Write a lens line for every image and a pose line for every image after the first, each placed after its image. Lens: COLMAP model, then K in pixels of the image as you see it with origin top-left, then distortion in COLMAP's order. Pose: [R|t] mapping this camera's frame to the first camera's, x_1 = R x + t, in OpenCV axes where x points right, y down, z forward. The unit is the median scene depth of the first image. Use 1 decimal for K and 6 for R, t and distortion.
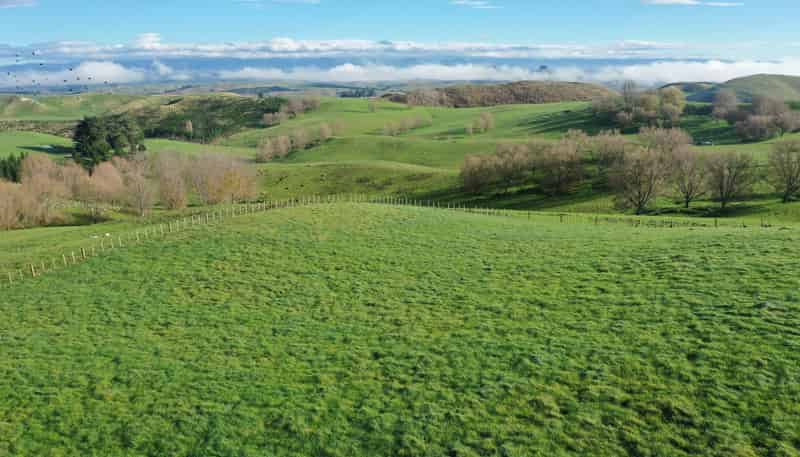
lens RADIAL K [[623.6, 0, 395.7], [0, 623.6, 232.1], [0, 0, 1]] dist [-0.016975, 0.000052]
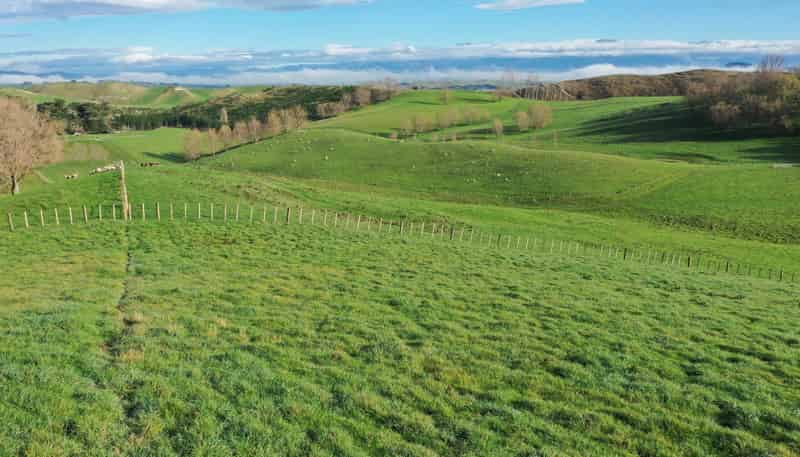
lens RADIAL K [[623.6, 0, 395.7], [0, 623.6, 232.1], [0, 0, 1]] dist [-0.016975, 0.000052]
pose [[0.929673, 0.090420, -0.357116, 0.264651], [-0.090706, 0.995749, 0.015983, -0.048827], [0.357043, 0.017533, 0.933923, 0.313119]]
